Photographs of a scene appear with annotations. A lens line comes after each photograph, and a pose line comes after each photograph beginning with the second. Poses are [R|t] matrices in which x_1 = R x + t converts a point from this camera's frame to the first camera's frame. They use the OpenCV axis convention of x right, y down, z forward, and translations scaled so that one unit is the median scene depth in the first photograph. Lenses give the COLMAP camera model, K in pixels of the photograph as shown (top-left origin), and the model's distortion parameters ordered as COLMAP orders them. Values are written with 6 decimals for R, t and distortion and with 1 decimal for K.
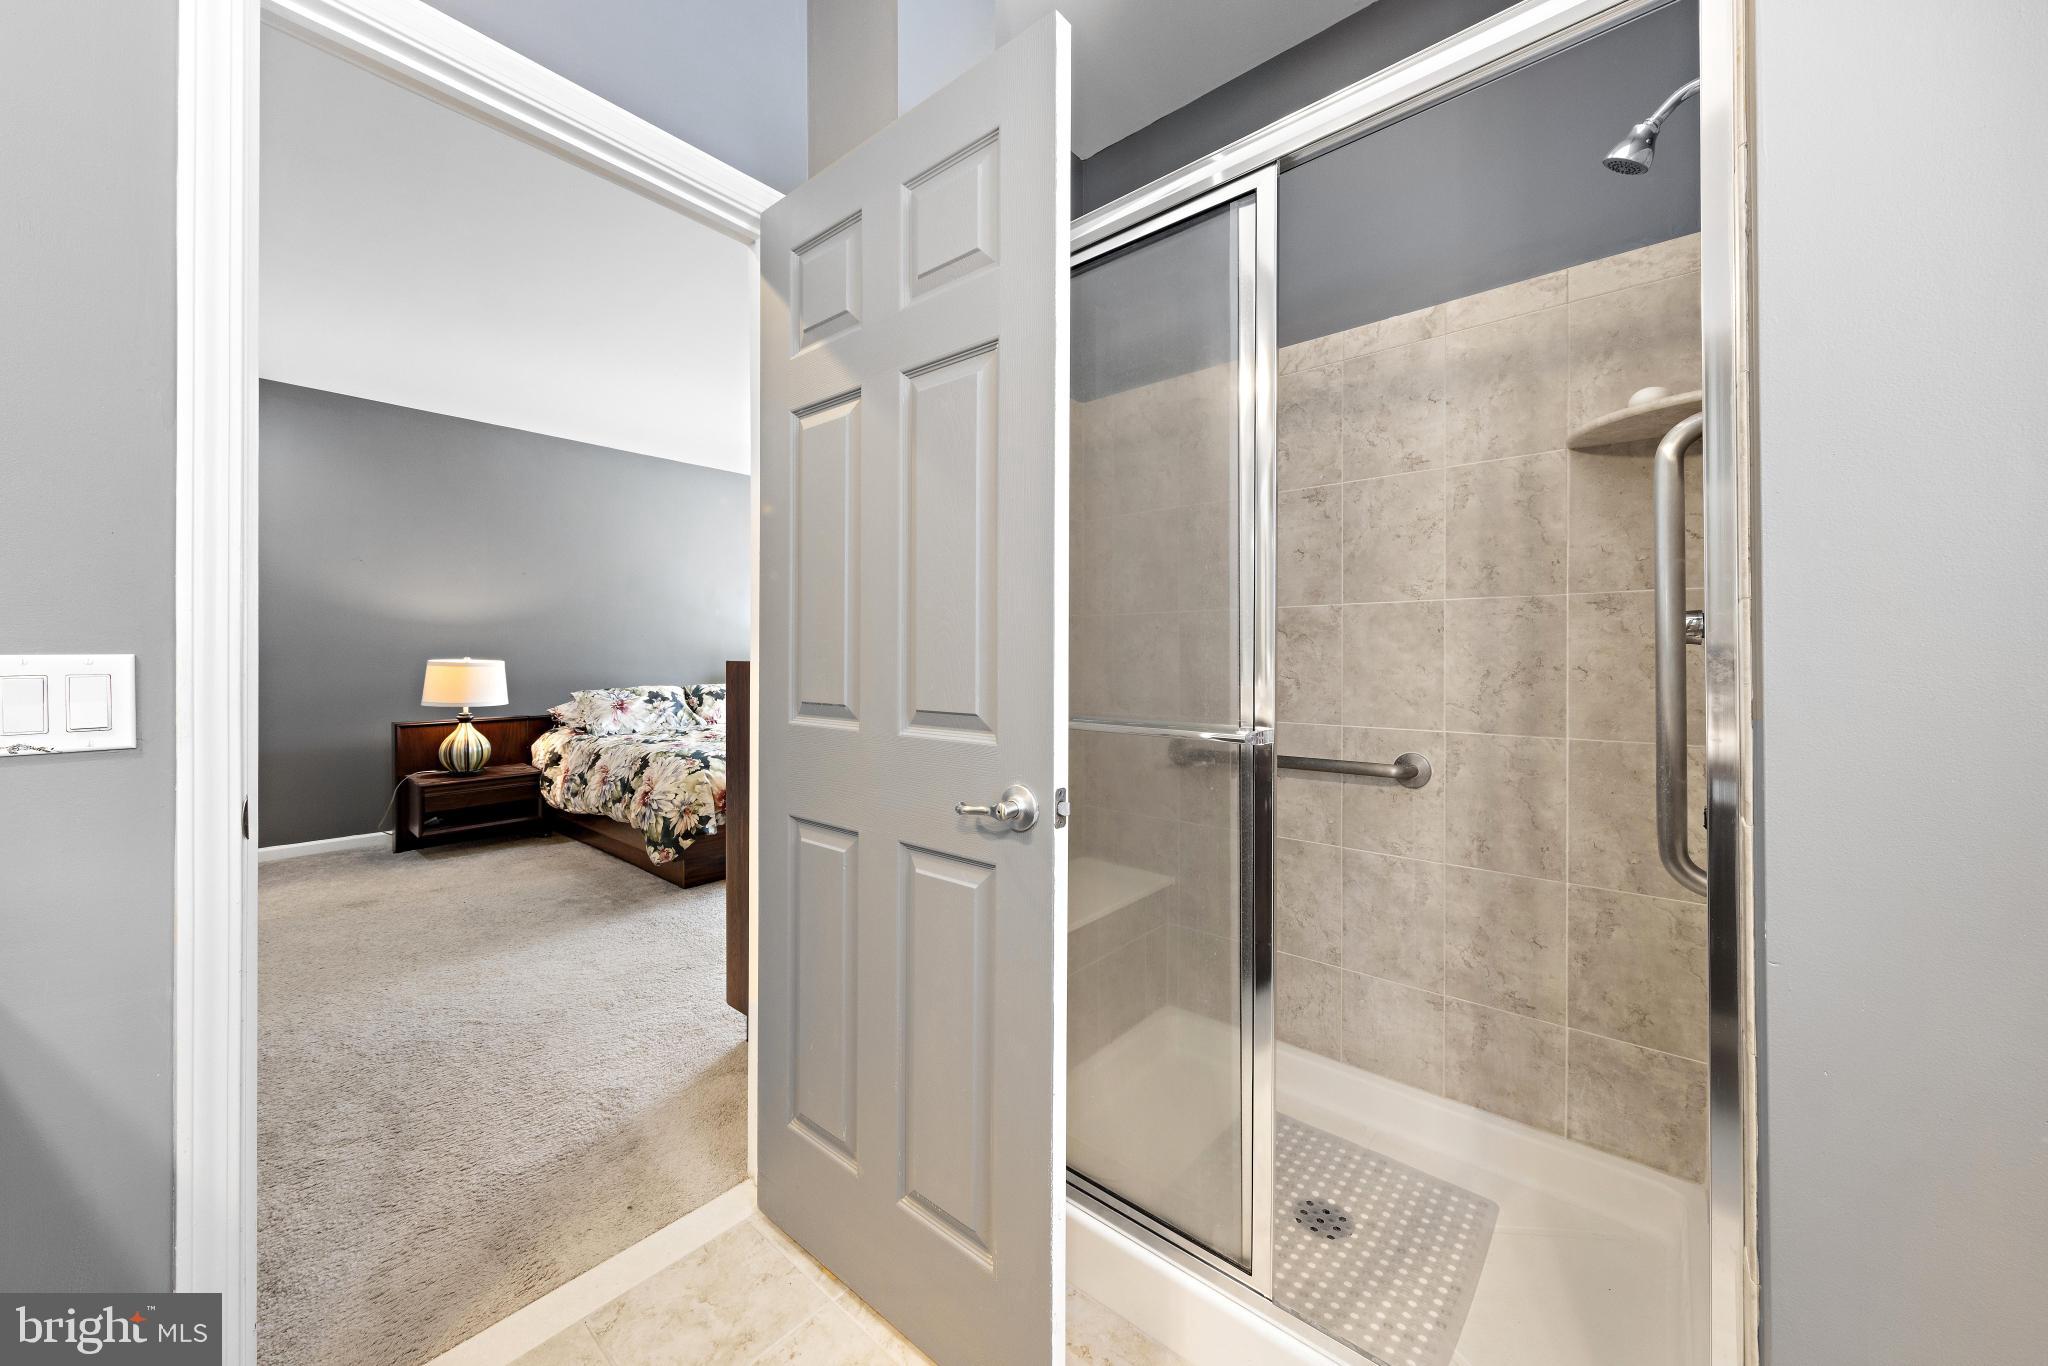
lens RADIAL K [[742.9, 0, 1024.0], [0, 742.9, 683.0], [0, 0, 1]] dist [0.015401, -0.000006]
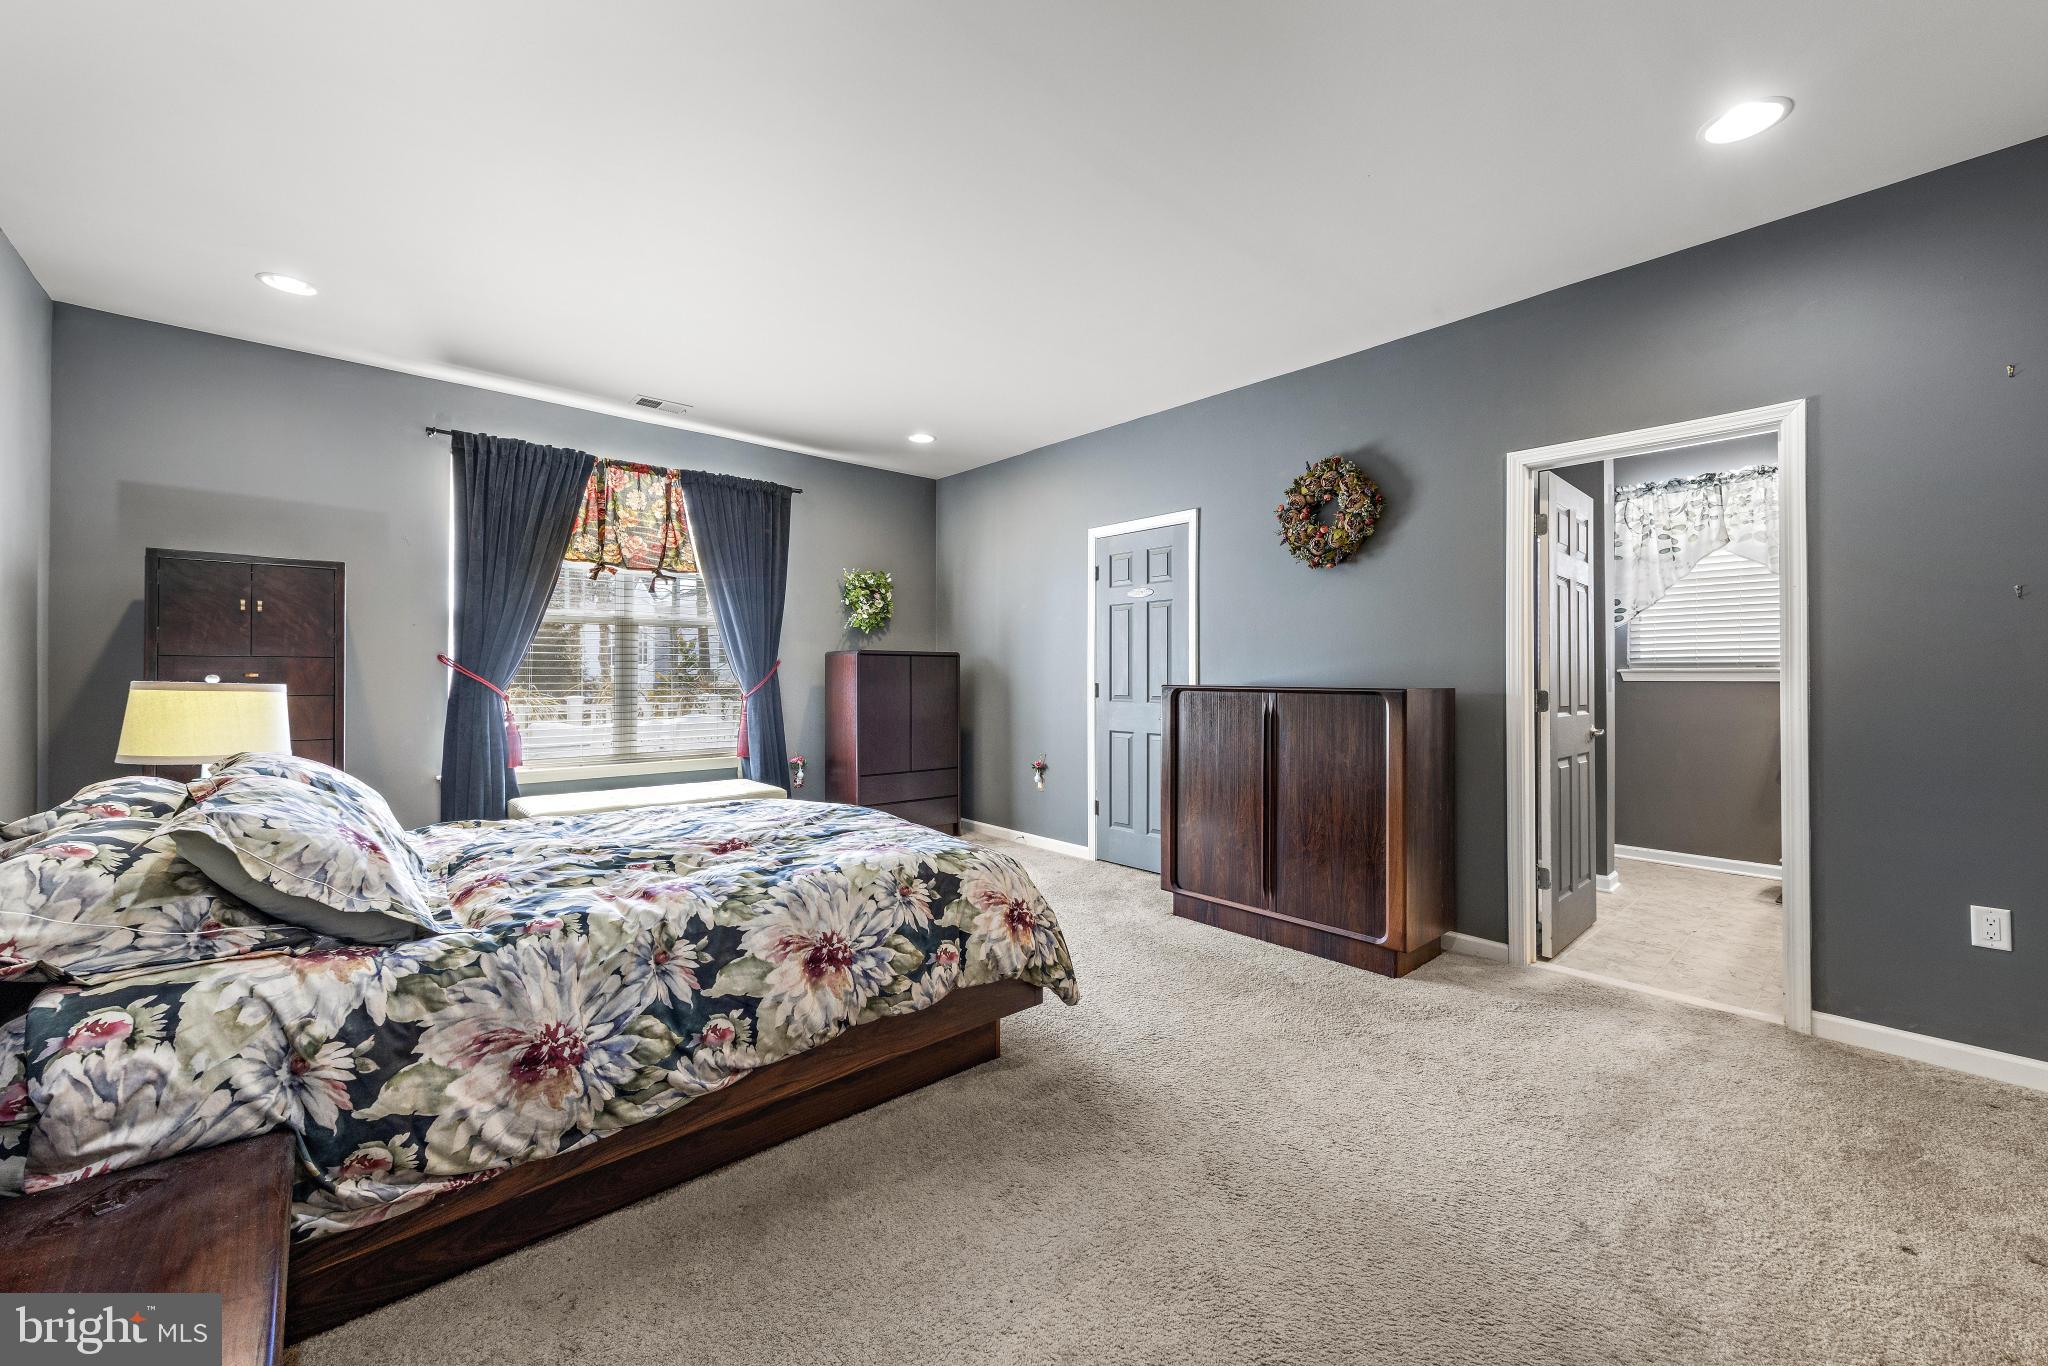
lens RADIAL K [[774.2, 0, 1039.2], [0, 774.2, 683.2], [0, 0, 1]] dist [0.000636, 0.000131]
pose [[0.116651, -0.002037, 0.993171, -0.920909], [0.027719, 0.999615, -0.001205, -0.030935], [-0.992786, 0.027670, 0.116663, 0.738469]]
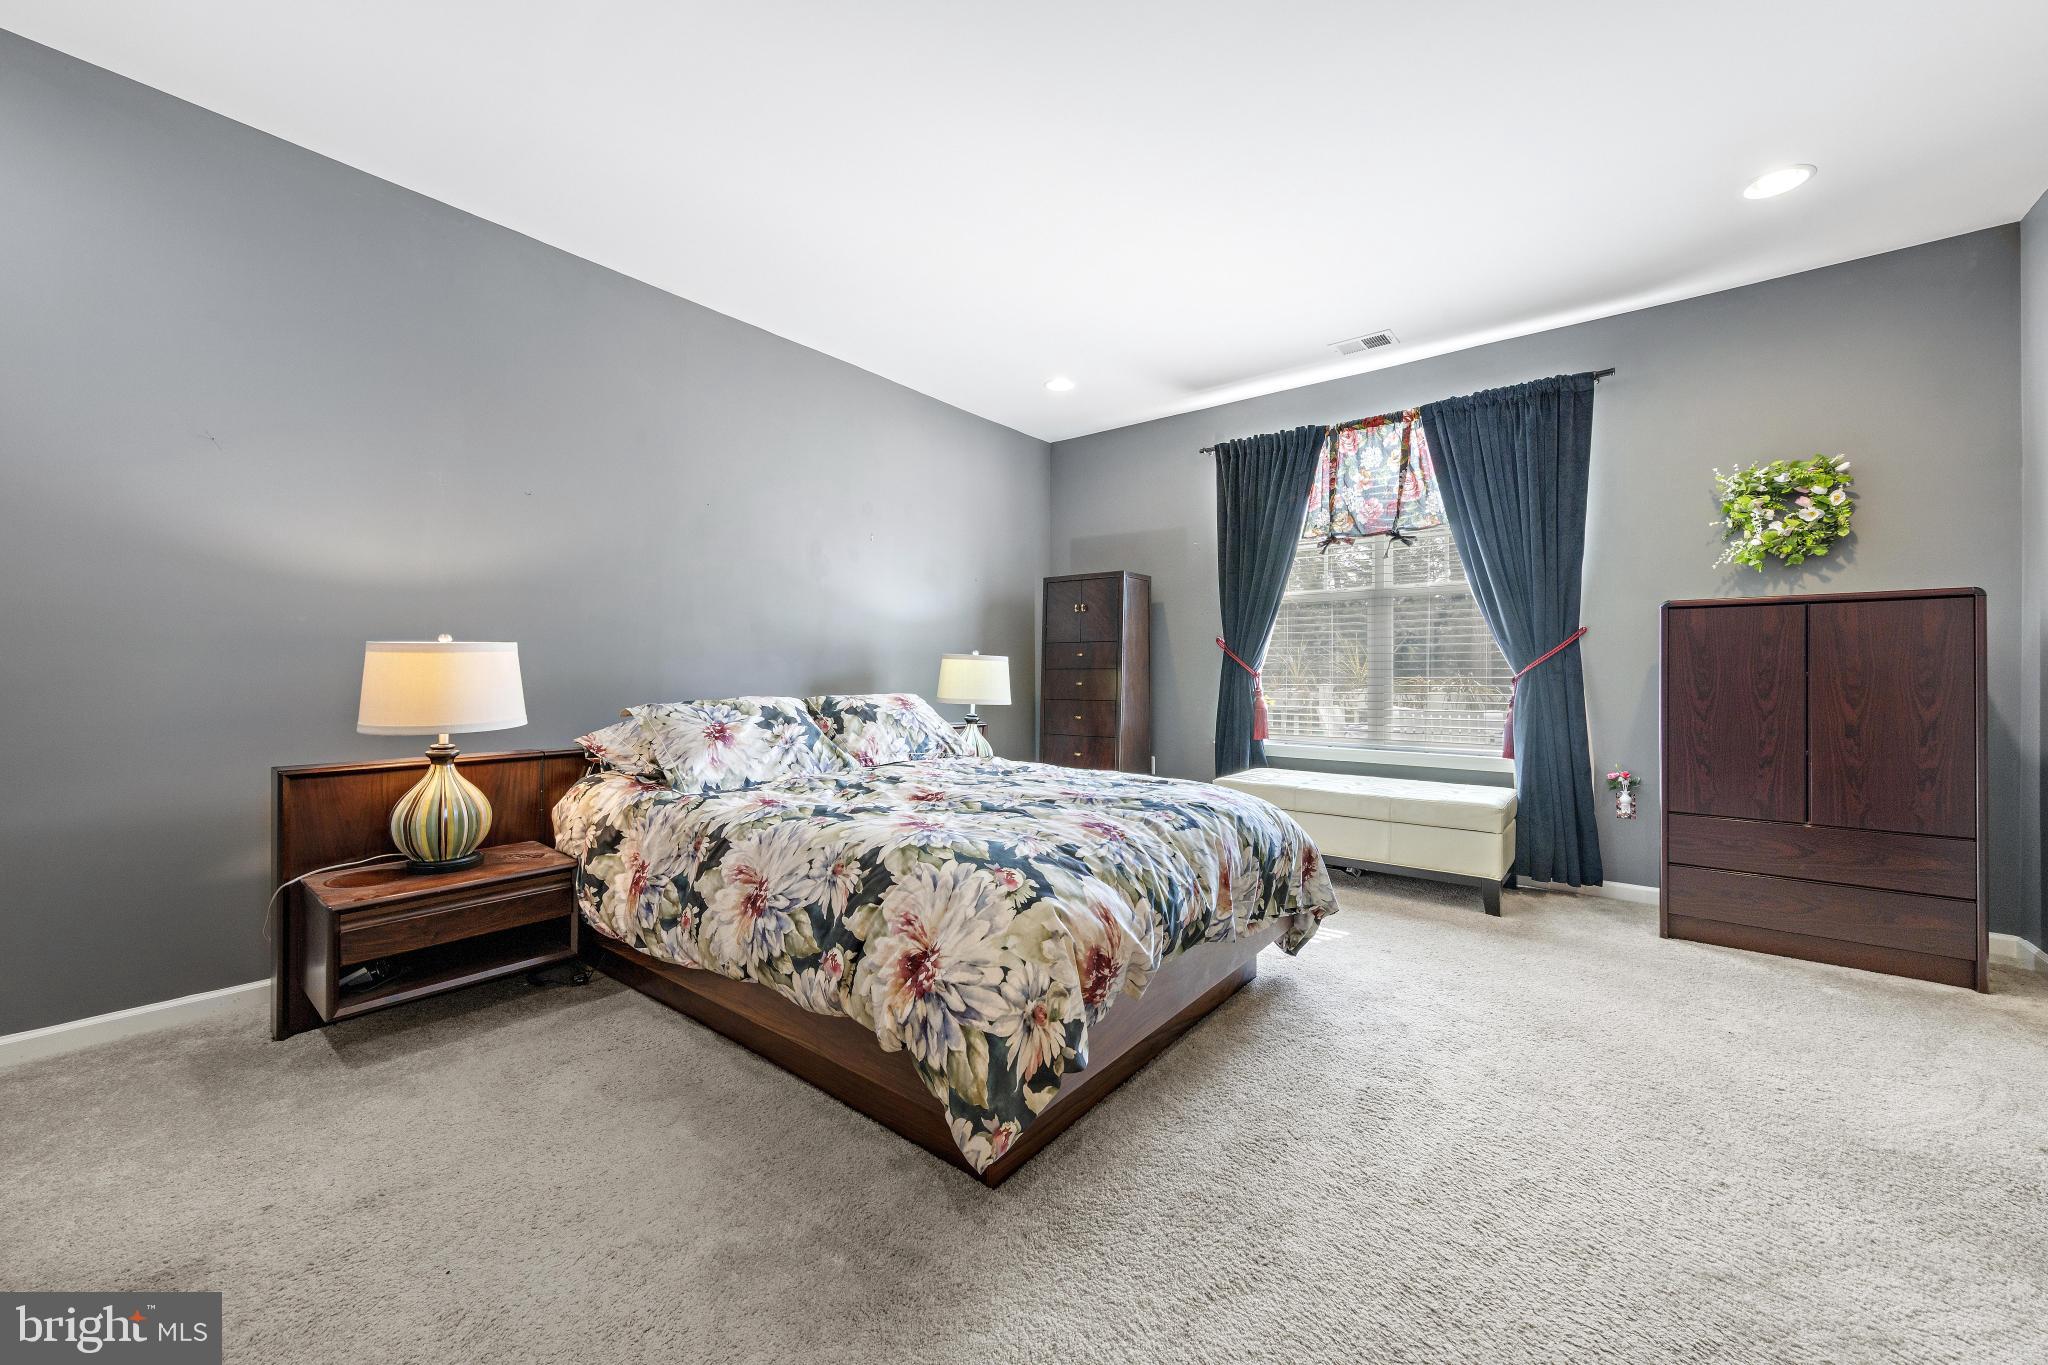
lens RADIAL K [[774.2, 0, 1039.2], [0, 774.2, 682.7], [0, 0, 1]] dist [0.000636, 0.000131]
pose [[0.998075, 0.009472, 0.061286, -0.382159], [-0.008068, 0.999700, -0.023123, 0.005813], [-0.061487, 0.022584, 0.997852, 0.472156]]
